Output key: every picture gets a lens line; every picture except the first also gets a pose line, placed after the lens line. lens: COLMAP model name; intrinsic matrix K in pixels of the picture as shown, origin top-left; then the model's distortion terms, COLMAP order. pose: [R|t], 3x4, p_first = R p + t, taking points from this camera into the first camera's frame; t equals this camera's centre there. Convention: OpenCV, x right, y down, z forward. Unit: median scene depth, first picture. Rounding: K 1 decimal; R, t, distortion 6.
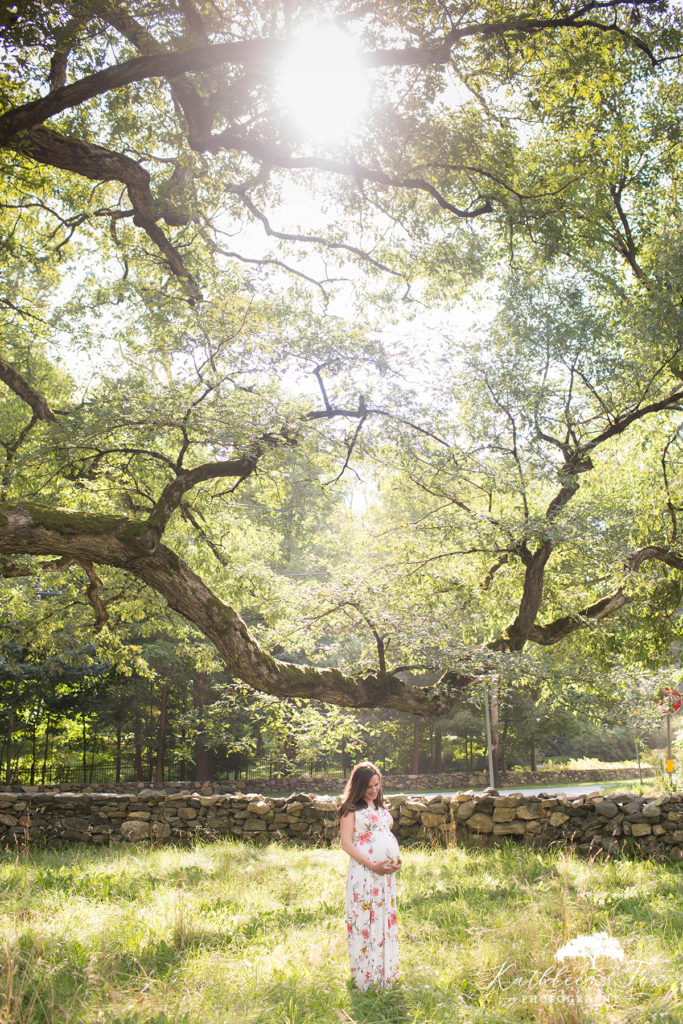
lens RADIAL K [[1053.9, 0, 356.7], [0, 1053.9, 508.8], [0, 0, 1]] dist [-0.104810, 0.126530]
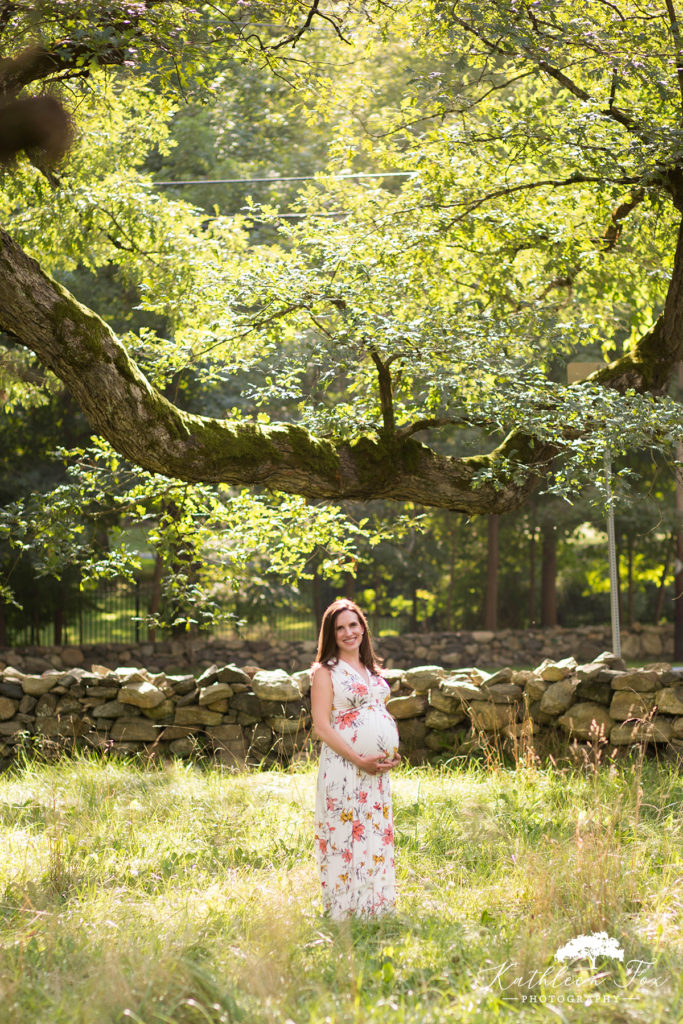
lens RADIAL K [[2685.7, 0, 344.9], [0, 2685.7, 629.2], [0, 0, 1]] dist [-0.041545, -1.394169]
pose [[0.999992, -0.003679, -0.001685, 0.004408], [0.003980, 0.969499, 0.245061, -0.060407], [0.000732, -0.245066, 0.969506, -0.245517]]
